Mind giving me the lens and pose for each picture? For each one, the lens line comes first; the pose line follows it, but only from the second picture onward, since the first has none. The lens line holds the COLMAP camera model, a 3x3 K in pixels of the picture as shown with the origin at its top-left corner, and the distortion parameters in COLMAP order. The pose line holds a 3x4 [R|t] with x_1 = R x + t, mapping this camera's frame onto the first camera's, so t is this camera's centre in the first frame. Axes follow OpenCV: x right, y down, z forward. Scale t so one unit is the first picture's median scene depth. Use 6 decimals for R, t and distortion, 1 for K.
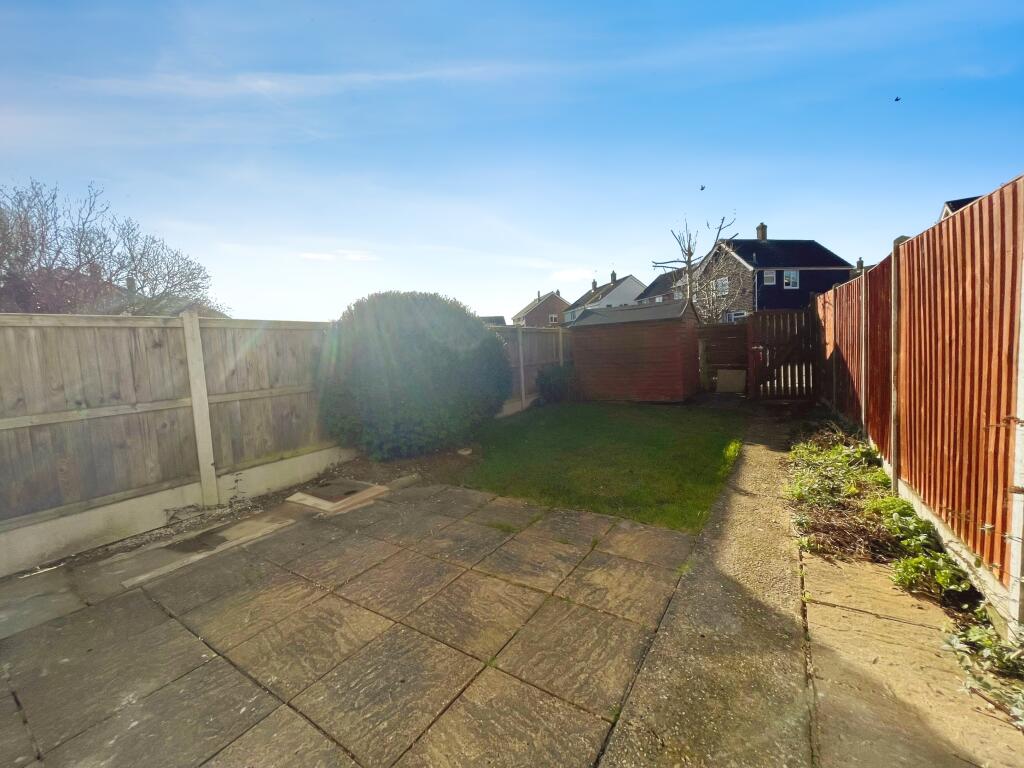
lens RADIAL K [[410.2, 0, 513.7], [0, 410.2, 380.5], [0, 0, 1]] dist [0.000241, -0.000270]
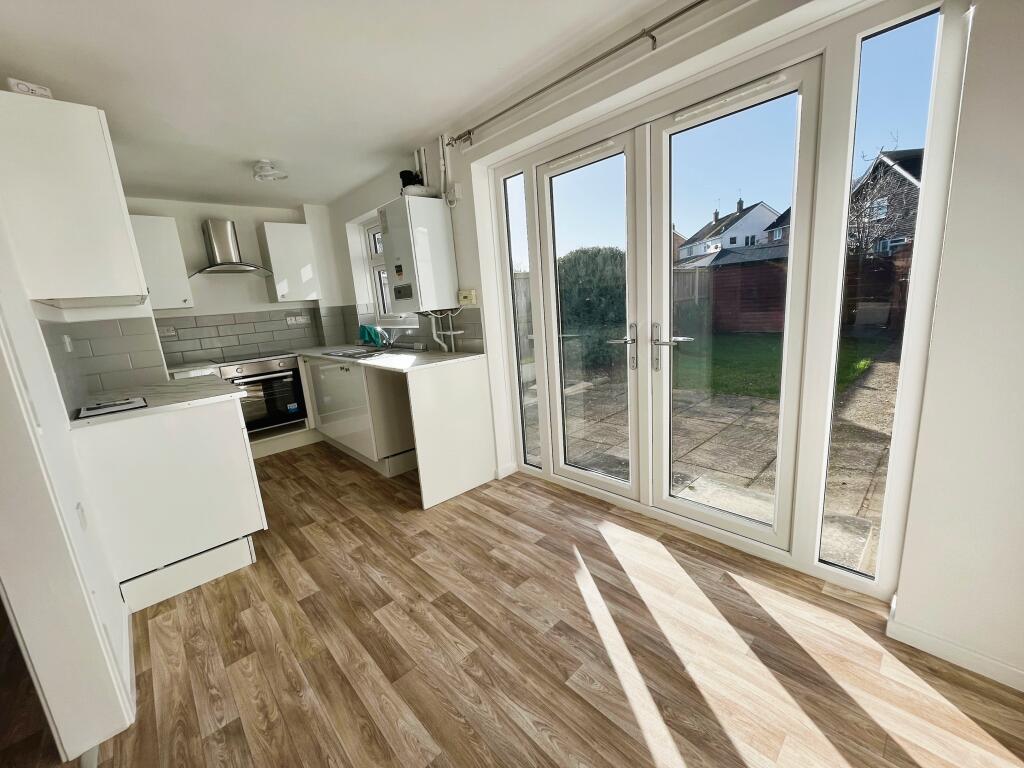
lens RADIAL K [[410.2, 0, 510.5], [0, 410.2, 384.0], [0, 0, 1]] dist [0.000241, -0.000270]
pose [[0.970881, 0.023657, -0.238390, -0.198024], [0.011145, 0.989575, 0.143590, 0.035352], [0.239302, -0.142065, 0.960496, -0.440429]]
